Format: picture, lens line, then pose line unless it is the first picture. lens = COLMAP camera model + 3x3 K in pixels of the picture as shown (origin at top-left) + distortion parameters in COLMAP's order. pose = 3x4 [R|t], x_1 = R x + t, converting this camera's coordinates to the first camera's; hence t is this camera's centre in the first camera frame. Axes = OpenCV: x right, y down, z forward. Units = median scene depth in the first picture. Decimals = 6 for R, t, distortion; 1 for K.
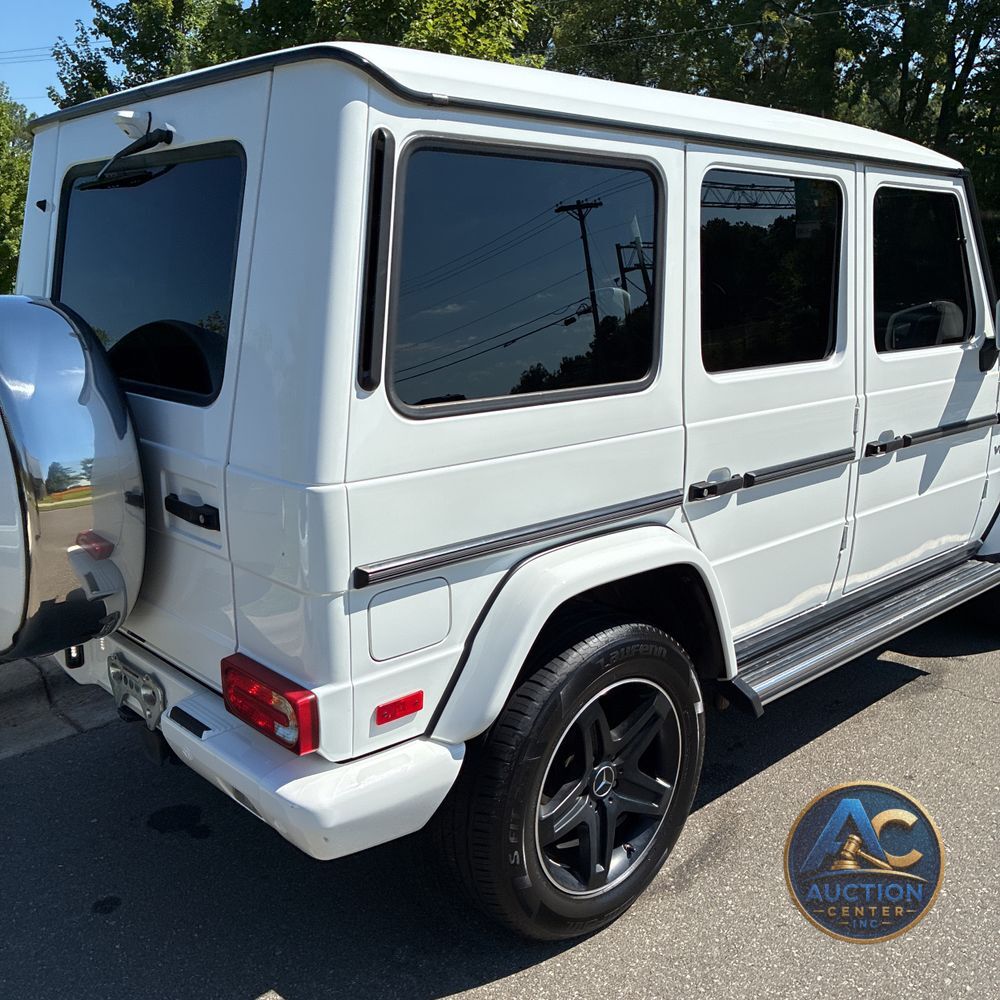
lens RADIAL K [[1010.7, 0, 510.6], [0, 1010.7, 531.7], [0, 0, 1]] dist [0.031881, -0.038184]
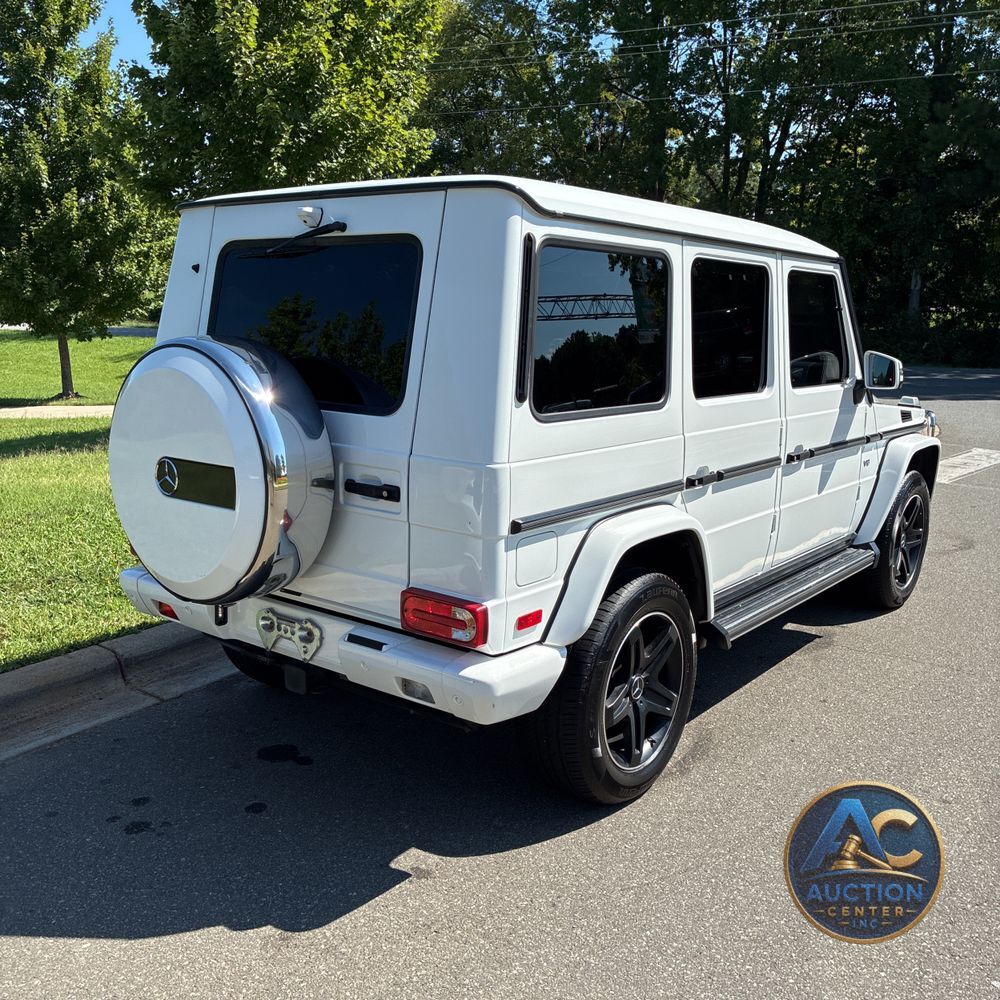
lens RADIAL K [[1010.4, 0, 522.1], [0, 1010.4, 521.6], [0, 0, 1]] dist [0.028435, -0.021449]
pose [[0.985899, -0.013683, 0.166778, -0.255830], [0.023313, 0.998163, -0.055917, 0.080438], [-0.165707, 0.059017, 0.984408, -0.310406]]
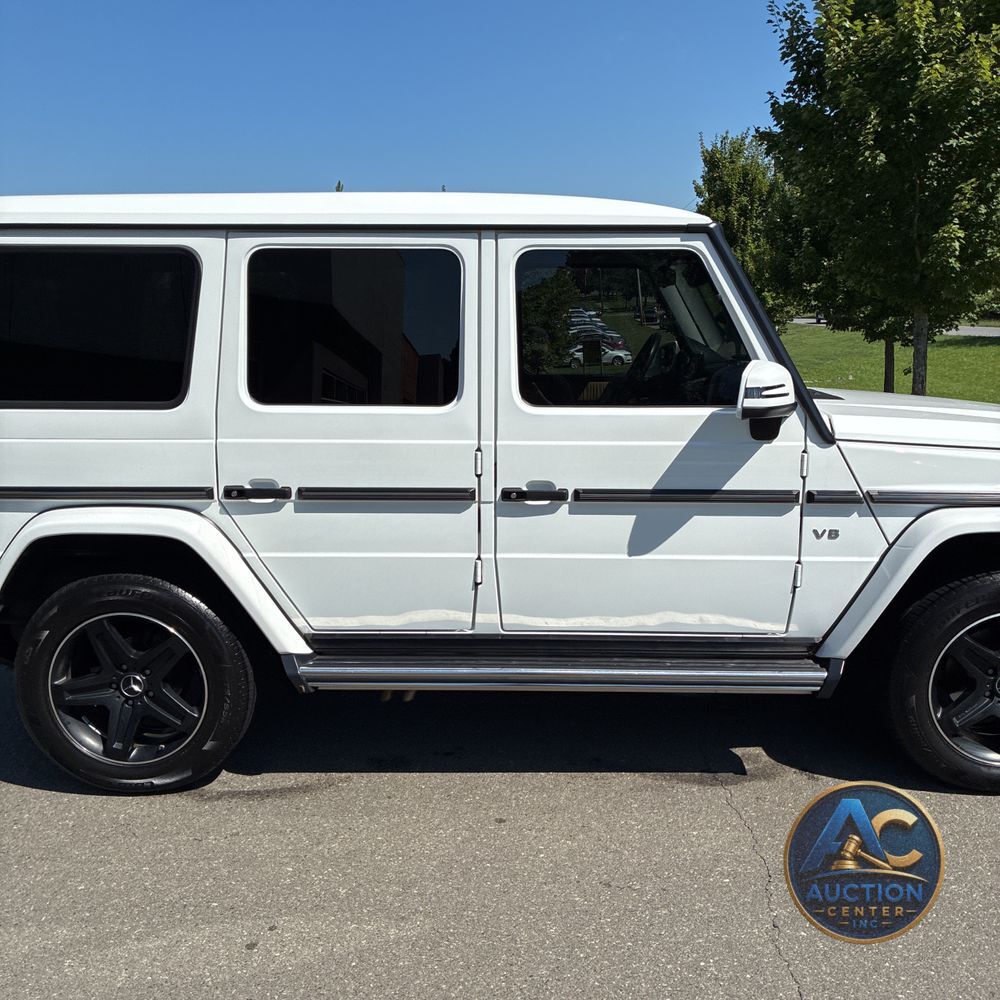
lens RADIAL K [[1000.4, 0, 520.5], [0, 1000.4, 493.9], [0, 0, 1]] dist [0.009633, 0.018045]
pose [[0.710530, 0.126847, -0.692140, 1.209339], [-0.181037, 0.983460, -0.005610, -0.087456], [0.679980, 0.129289, 0.721742, 0.291190]]
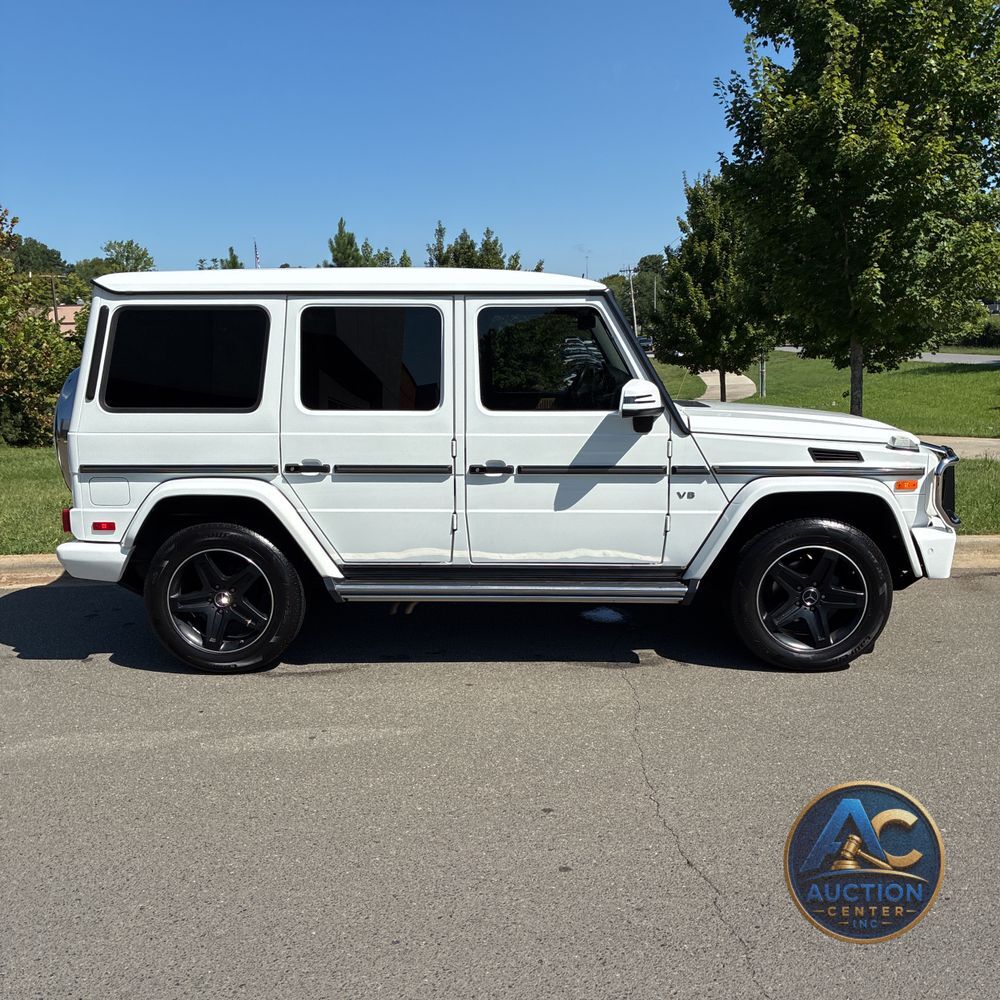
lens RADIAL K [[1010.4, 0, 522.1], [0, 1010.4, 521.6], [0, 0, 1]] dist [0.028435, -0.021449]
pose [[0.710999, 0.122426, -0.692454, 1.687808], [-0.177644, 0.984059, -0.008420, -0.001180], [0.680384, 0.128997, 0.721413, -0.083850]]
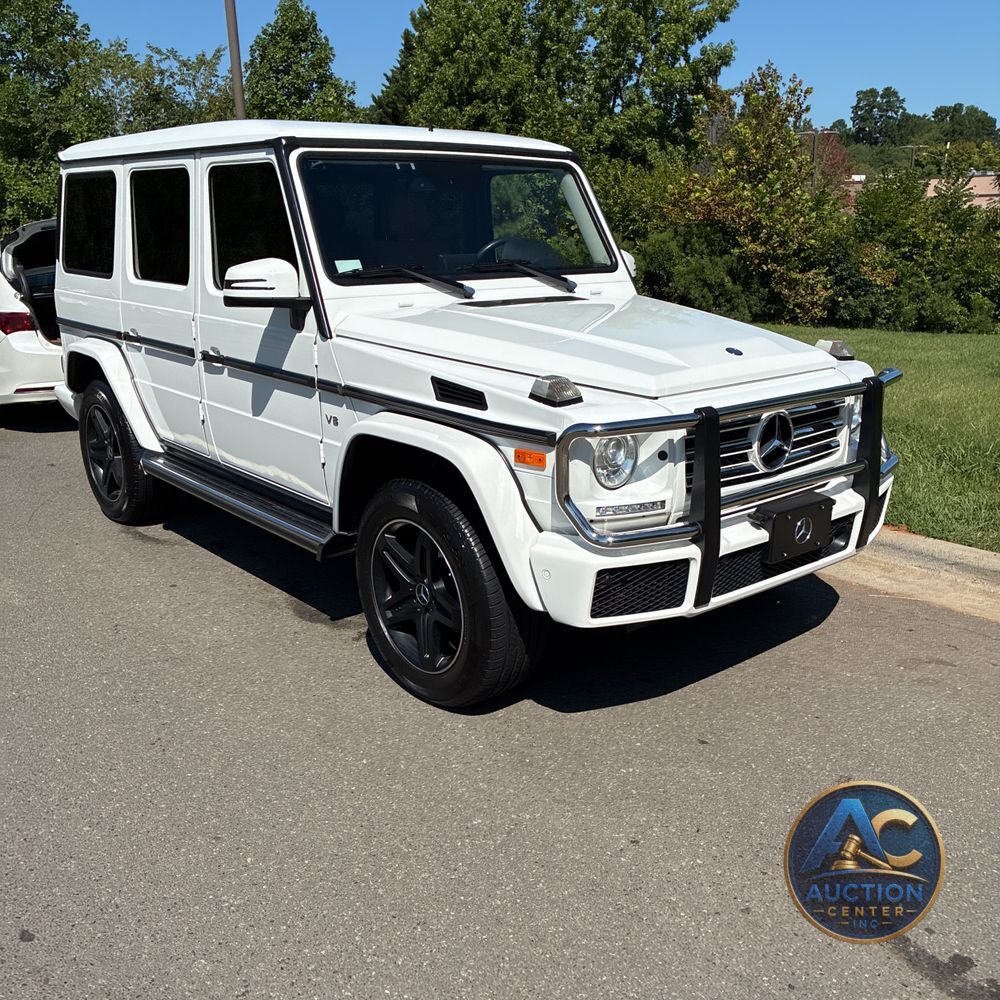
lens RADIAL K [[1010.4, 0, 522.1], [0, 1010.4, 521.6], [0, 0, 1]] dist [0.028435, -0.021449]
pose [[-0.048333, 0.288598, -0.956230, 1.954007], [-0.259699, 0.920792, 0.291029, -0.439780], [0.964479, 0.262398, 0.030444, 1.614048]]
